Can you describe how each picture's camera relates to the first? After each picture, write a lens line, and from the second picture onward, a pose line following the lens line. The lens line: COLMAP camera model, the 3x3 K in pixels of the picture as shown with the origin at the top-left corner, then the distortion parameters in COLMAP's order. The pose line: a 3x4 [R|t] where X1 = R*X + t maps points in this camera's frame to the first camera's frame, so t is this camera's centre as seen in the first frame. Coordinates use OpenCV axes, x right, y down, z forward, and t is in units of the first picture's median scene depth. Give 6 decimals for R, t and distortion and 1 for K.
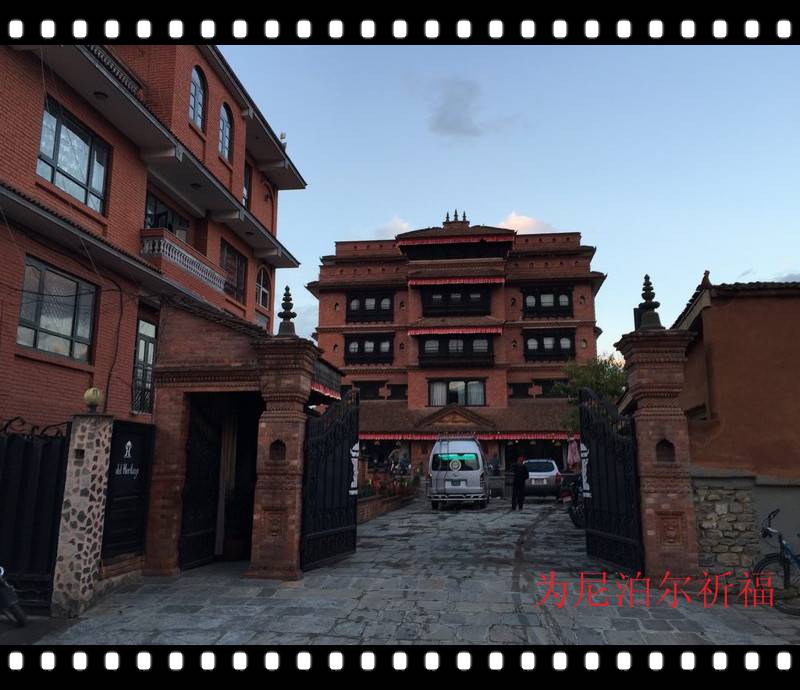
lens RADIAL K [[675.7, 0, 399.6], [0, 675.7, 344.3], [0, 0, 1]] dist [0.044566, -0.001636]
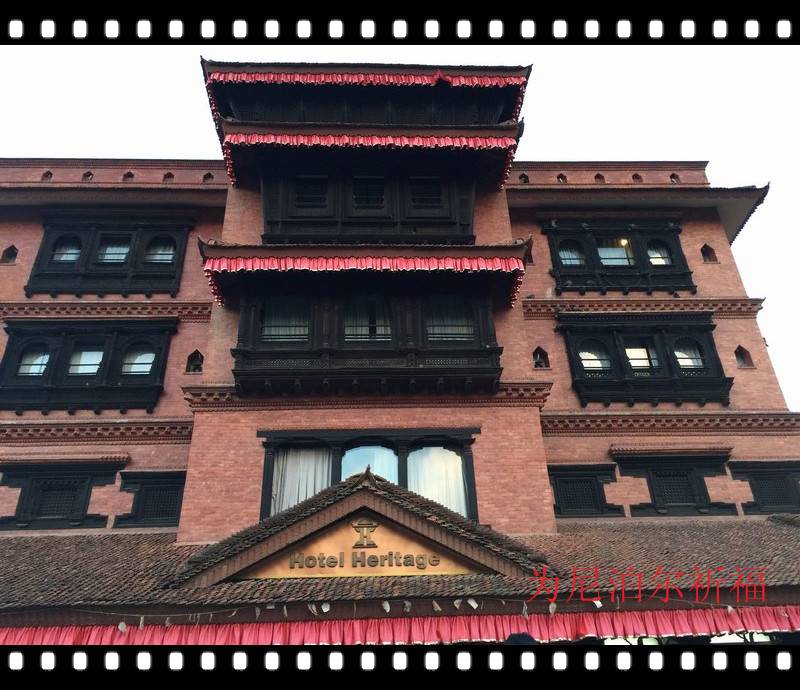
lens RADIAL K [[675.7, 0, 402.9], [0, 675.7, 343.2], [0, 0, 1]] dist [0.044566, -0.001636]
pose [[0.985670, 0.058838, 0.158093, 0.050320], [0.004072, 0.928625, -0.370998, 0.118522], [-0.168638, 0.366326, 0.915077, 0.711134]]
